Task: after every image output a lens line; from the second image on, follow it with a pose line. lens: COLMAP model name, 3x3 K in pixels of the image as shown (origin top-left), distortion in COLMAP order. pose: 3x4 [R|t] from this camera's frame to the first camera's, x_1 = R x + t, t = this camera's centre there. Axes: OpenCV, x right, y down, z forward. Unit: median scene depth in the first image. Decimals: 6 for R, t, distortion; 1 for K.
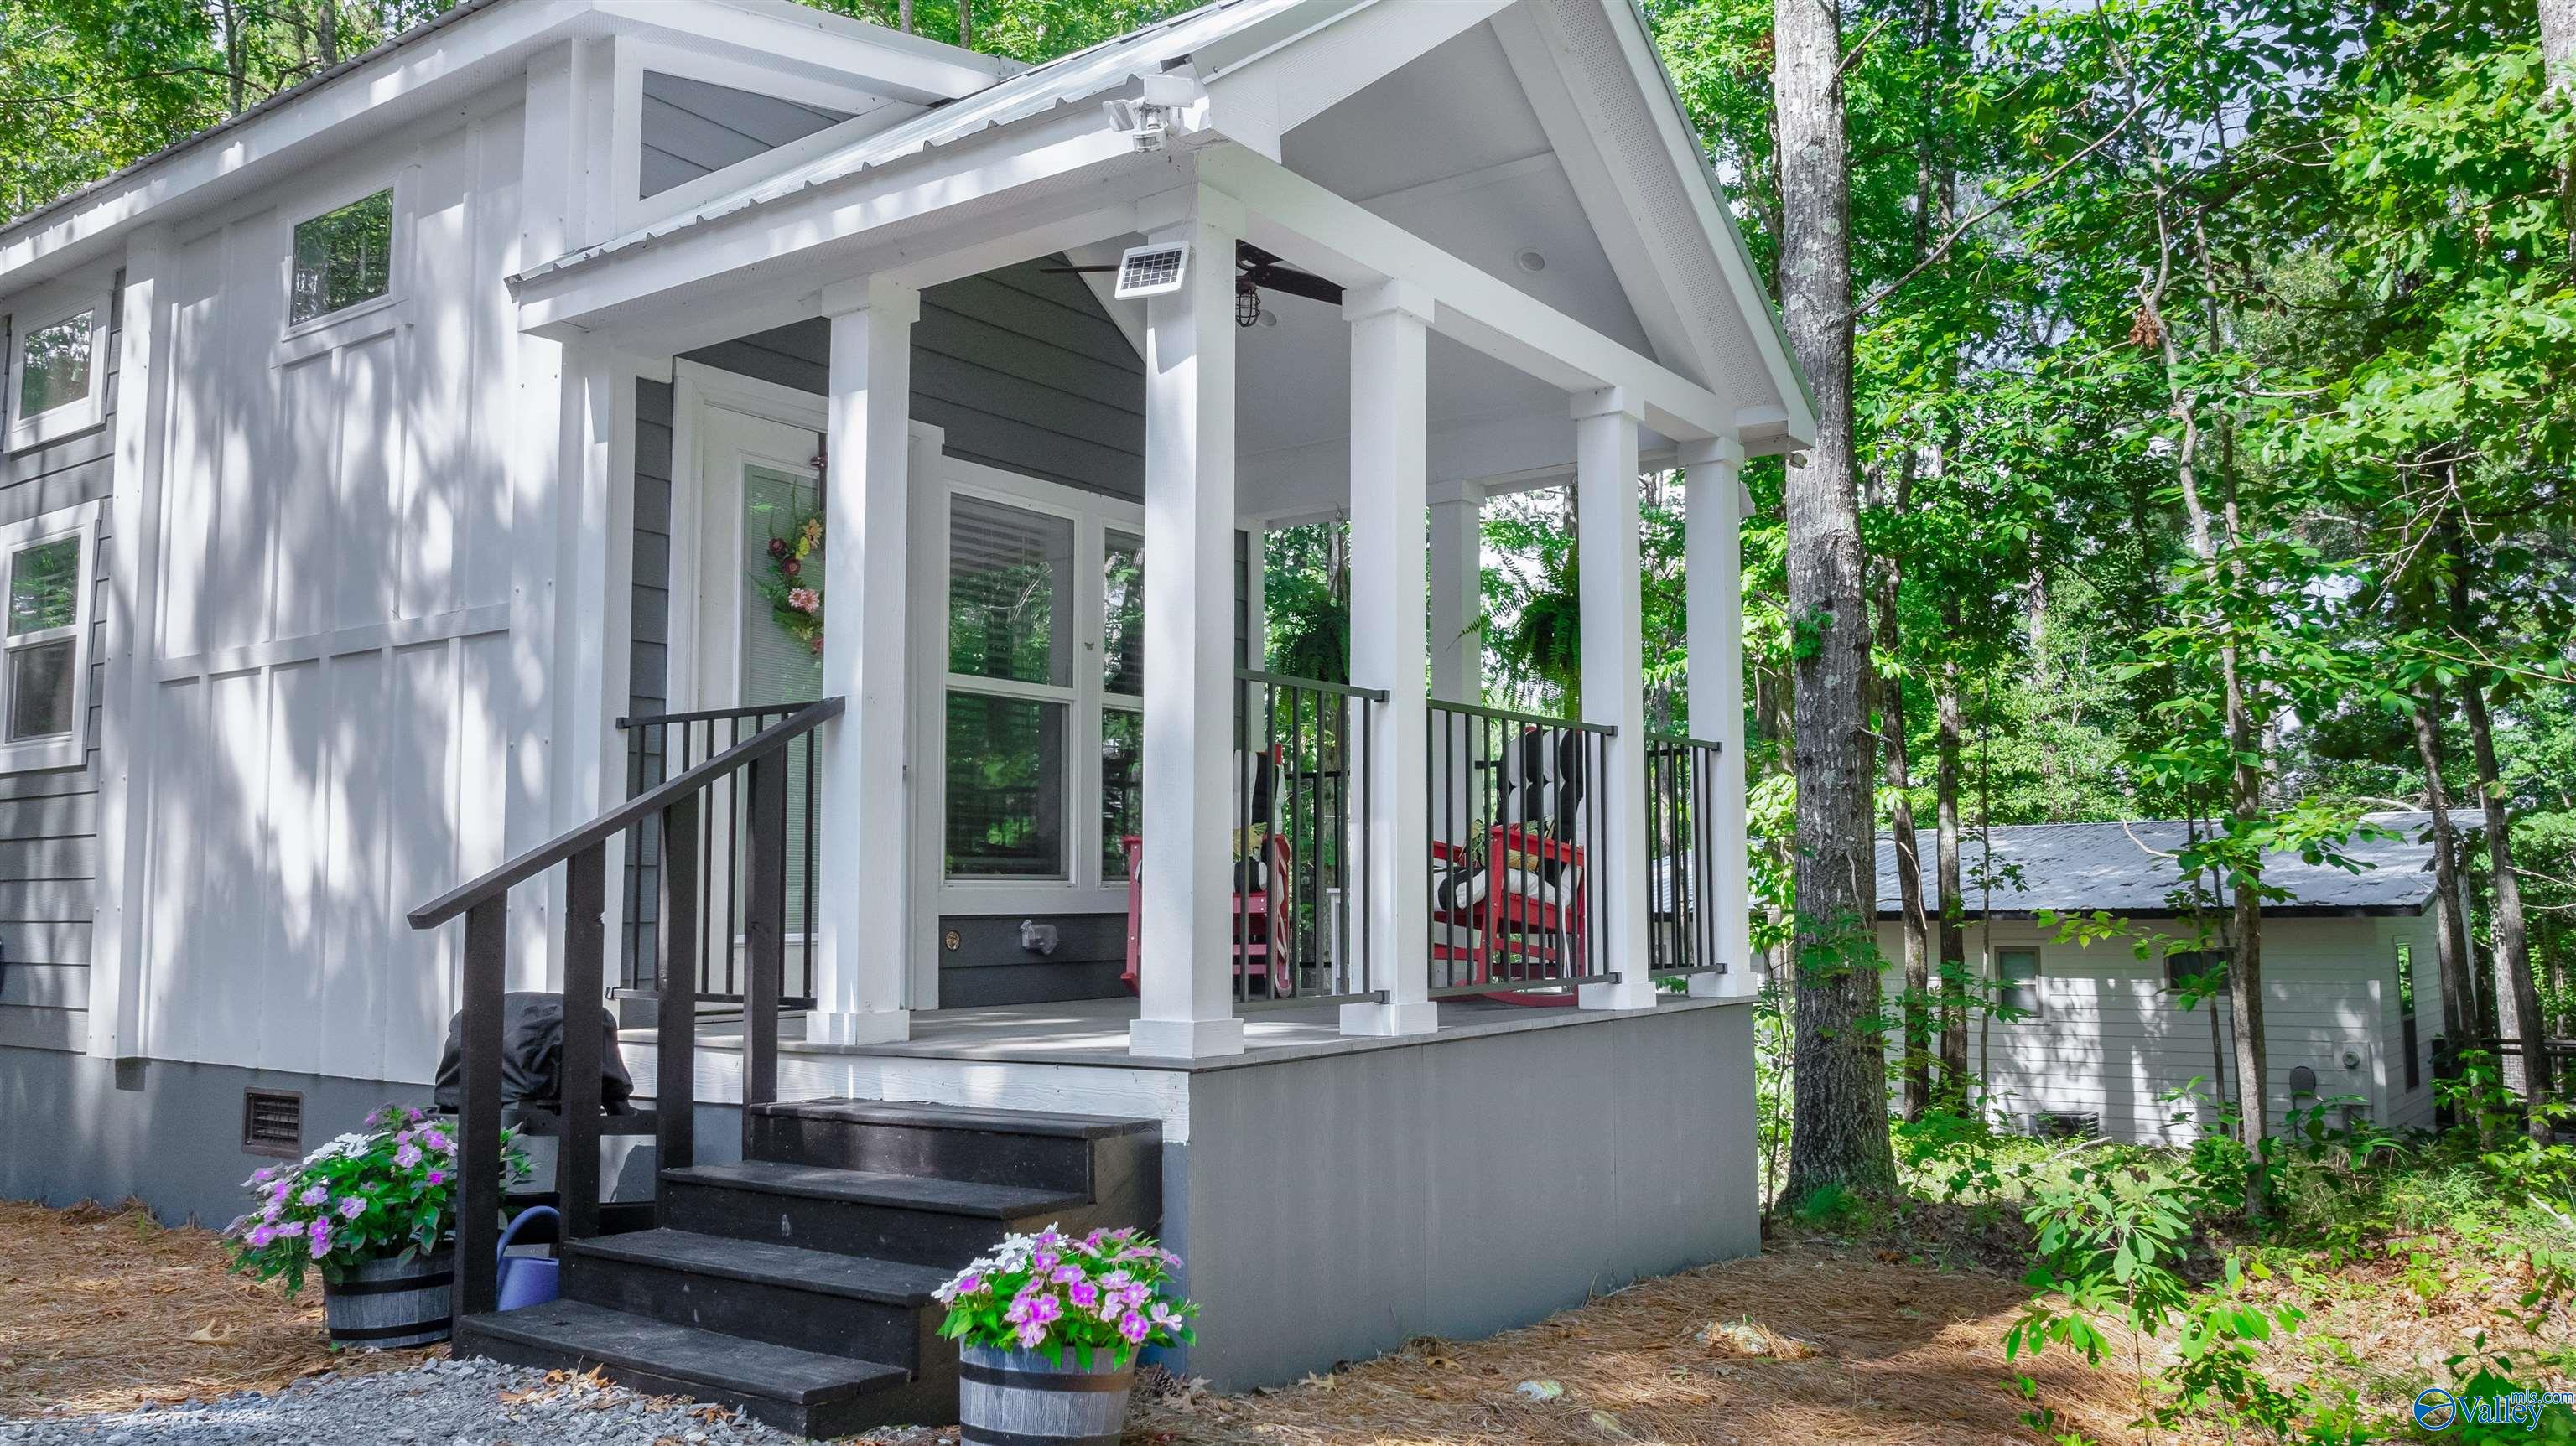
lens RADIAL K [[1973.9, 0, 1245.6], [0, 1973.9, 713.0], [0, 0, 1]] dist [-0.010843, -0.004332]
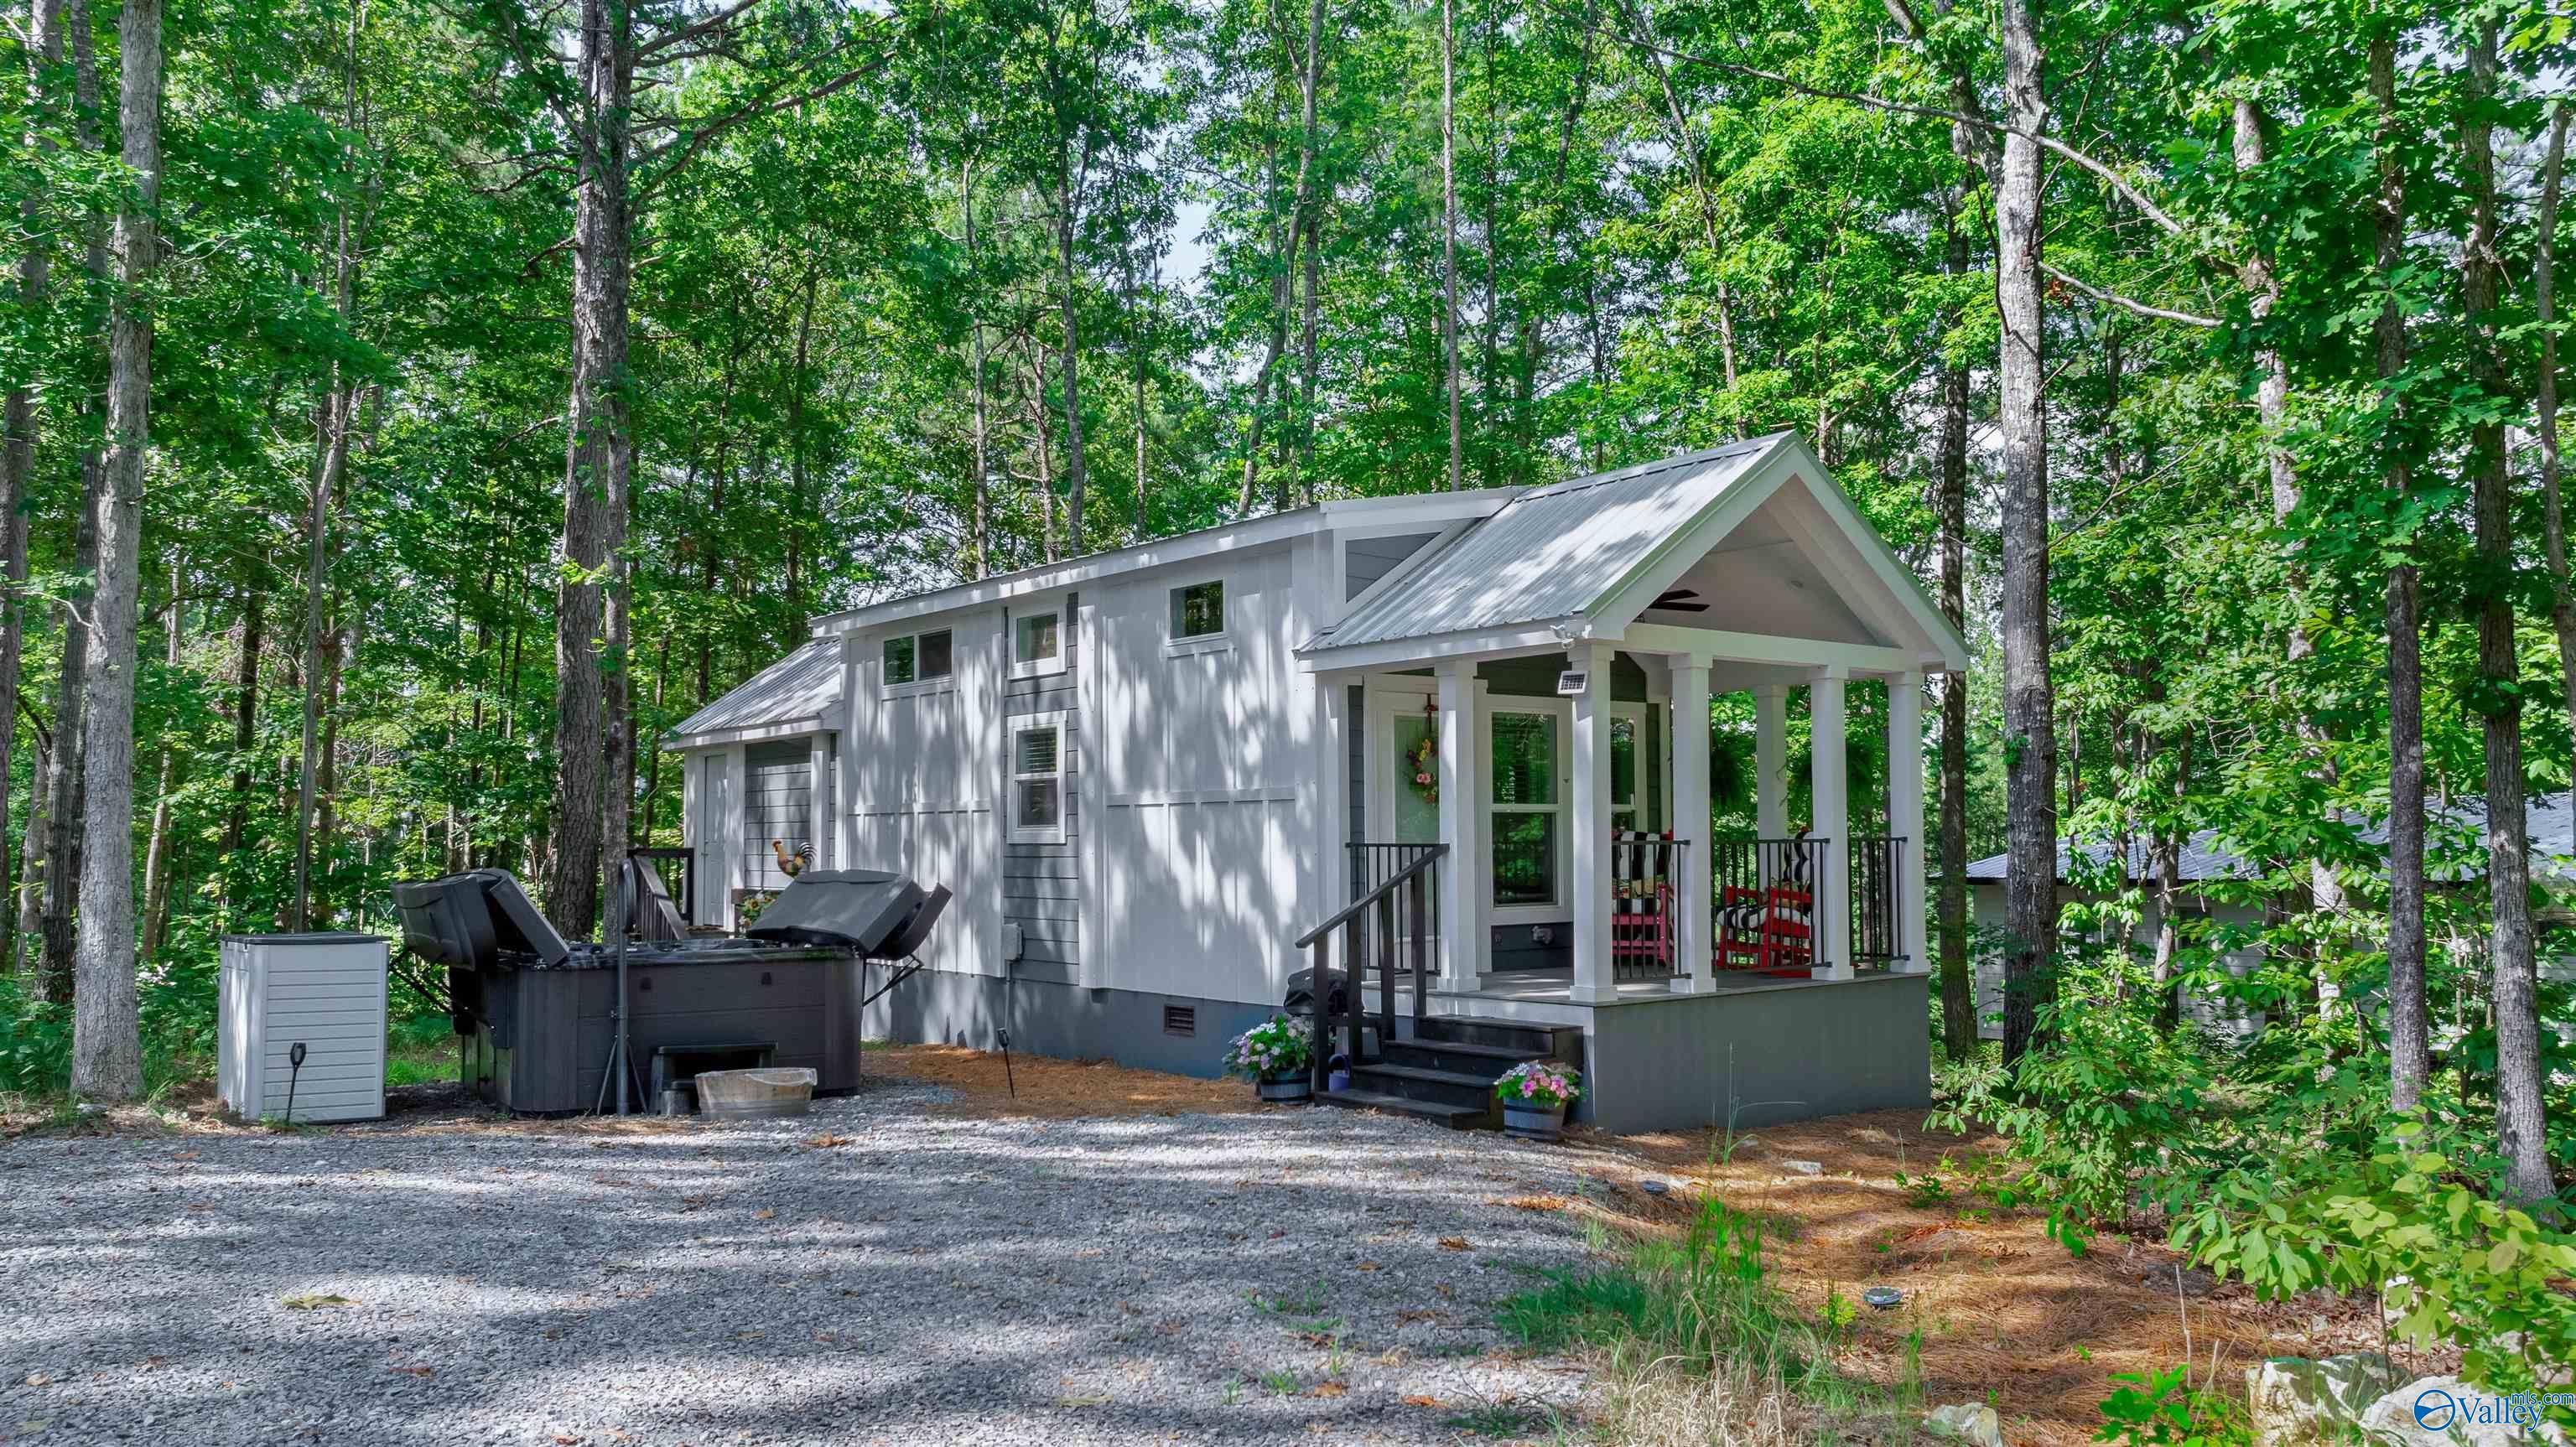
lens RADIAL K [[1869.0, 0, 1286.6], [0, 1869.0, 742.6], [0, 0, 1]] dist [0.007703, -0.000590]
pose [[0.966578, -0.013777, -0.256002, 0.157151], [0.025387, 0.998791, 0.042104, -0.199877], [0.255112, -0.047196, 0.965759, -1.044412]]
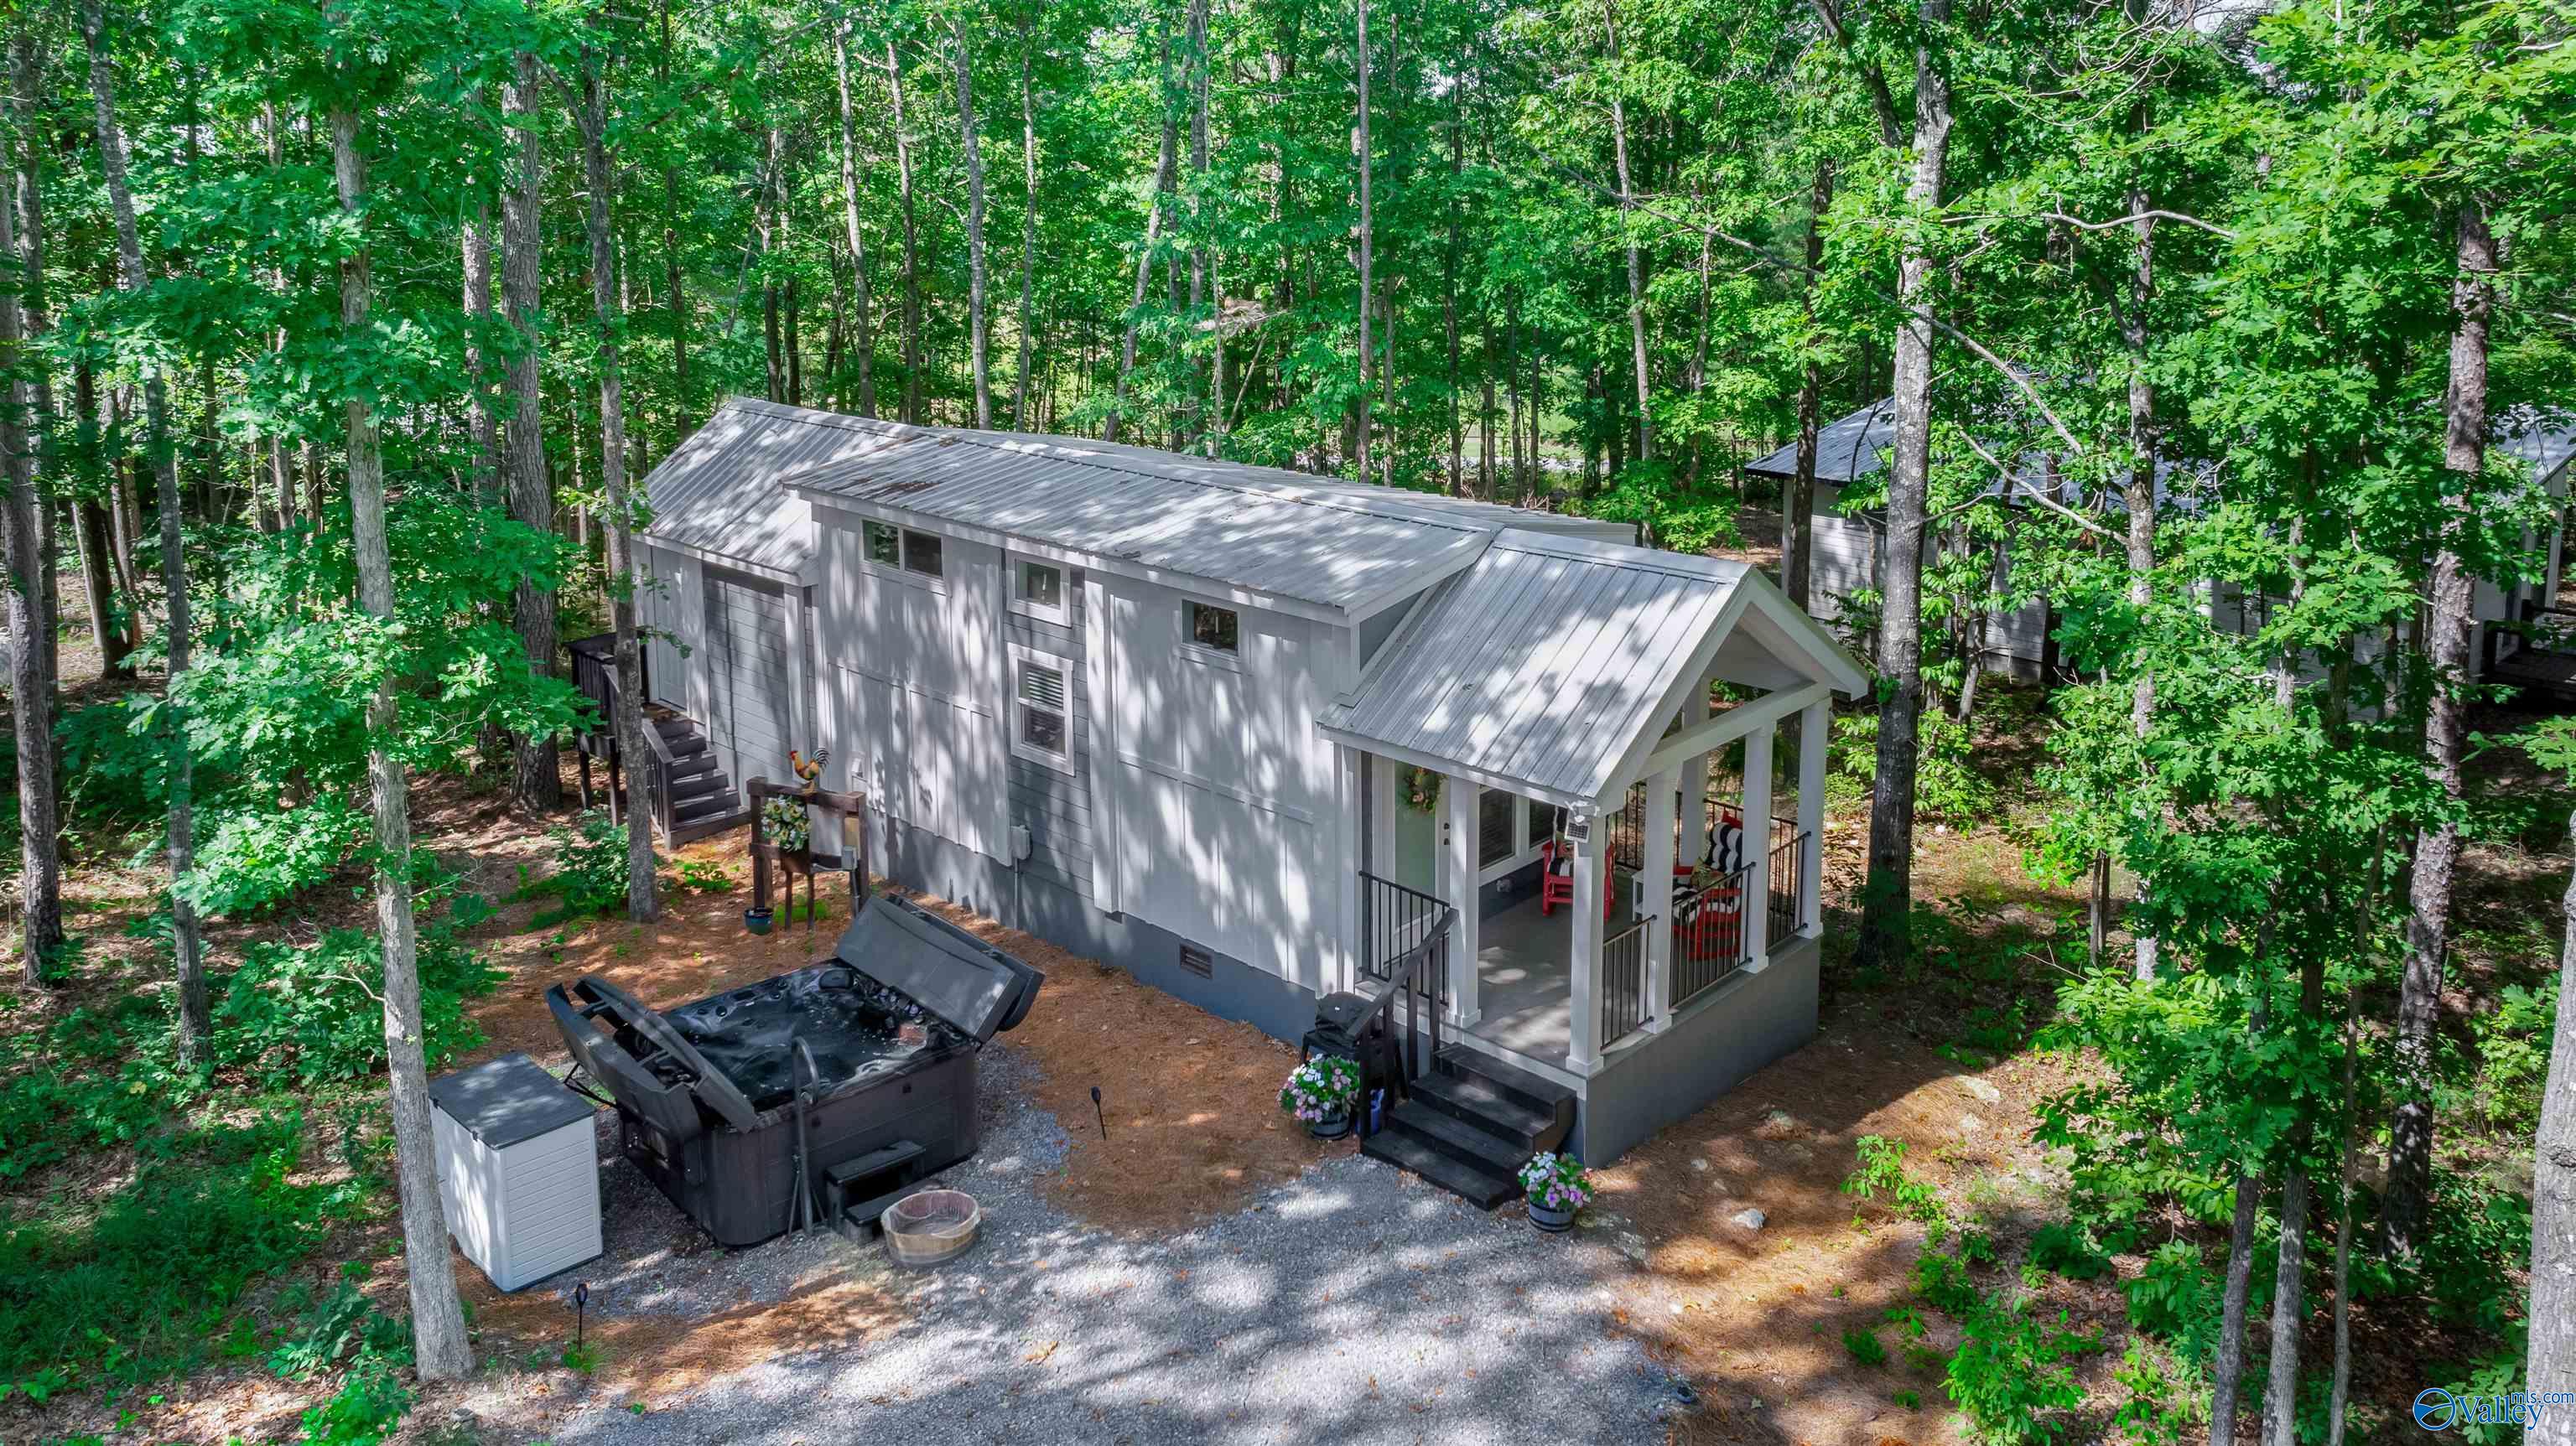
lens RADIAL K [[1878.2, 0, 1287.6], [0, 1878.2, 544.9], [0, 0, 1]] dist [-0.049773, -0.000520]
pose [[0.990456, 0.012240, -0.137288, -0.076613], [0.026925, 0.959679, 0.279807, -1.118033], [0.135177, -0.280833, 0.950189, -1.245777]]
